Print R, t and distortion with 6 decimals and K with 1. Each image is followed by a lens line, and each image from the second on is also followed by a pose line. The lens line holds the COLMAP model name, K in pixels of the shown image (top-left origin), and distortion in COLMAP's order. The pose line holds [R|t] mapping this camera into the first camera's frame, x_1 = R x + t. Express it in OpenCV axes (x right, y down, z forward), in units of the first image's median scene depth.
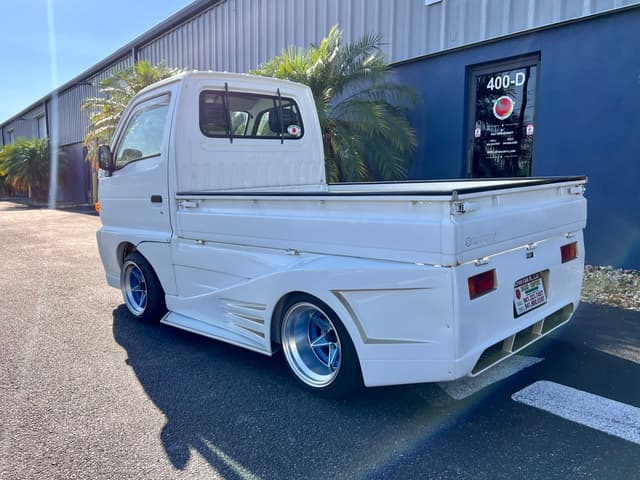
lens RADIAL K [[534.5, 0, 315.9], [0, 534.5, 247.6], [0, 0, 1]] dist [0.018387, 0.000709]
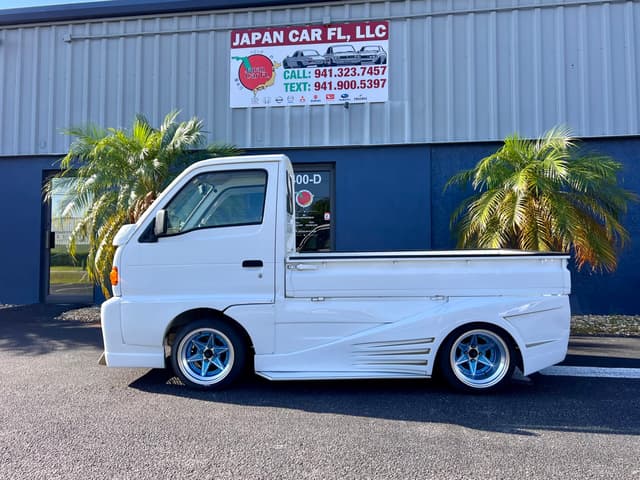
lens RADIAL K [[530.8, 0, 311.9], [0, 530.8, 239.2], [0, 0, 1]] dist [0.077315, -0.003258]
pose [[0.716806, 0.030012, 0.696626, -0.810764], [0.083079, 0.988280, -0.128063, 0.005560], [-0.692305, 0.149671, 0.705912, 0.138483]]
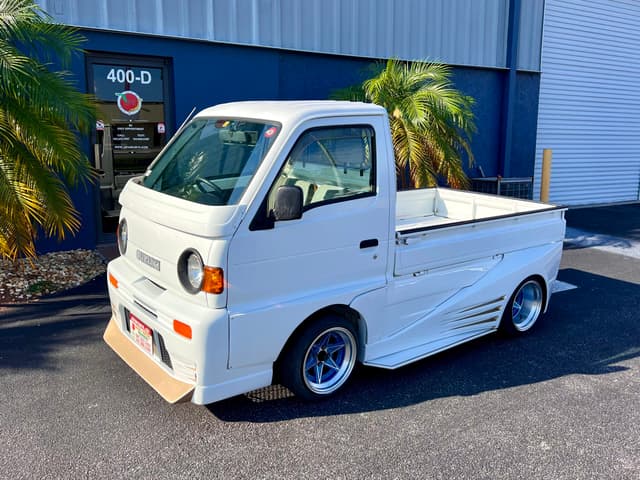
lens RADIAL K [[577.6, 0, 329.7], [0, 577.6, 230.6], [0, 0, 1]] dist [0.015989, 0.001476]
pose [[0.102893, -0.155815, 0.982413, -1.057400], [0.107871, 0.983578, 0.144702, -0.219165], [-0.988826, 0.091085, 0.118011, 0.808259]]
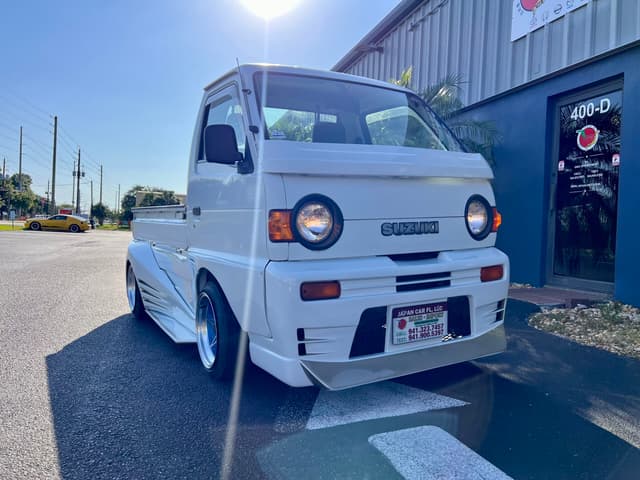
lens RADIAL K [[488.0, 0, 321.2], [0, 488.0, 237.5], [0, 0, 1]] dist [0.014820, -0.003224]
pose [[0.941921, 0.033532, -0.334157, 0.315654], [-0.070248, 0.992664, -0.098405, 0.031780], [0.328406, 0.116163, 0.937366, 0.138618]]
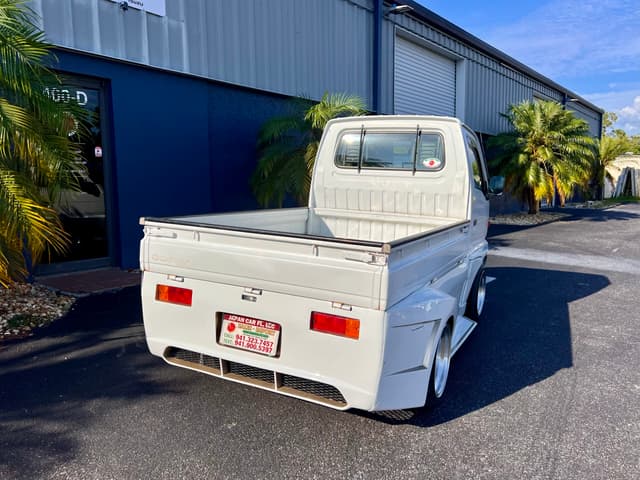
lens RADIAL K [[506.6, 0, 320.0], [0, 506.6, 240.0], [0, 0, 1]] dist [0.014414, -0.006046]
pose [[-0.249532, -0.101181, 0.963066, -0.948734], [0.120835, 0.983500, 0.134636, -0.195257], [-0.960798, 0.149968, -0.233188, 1.235830]]
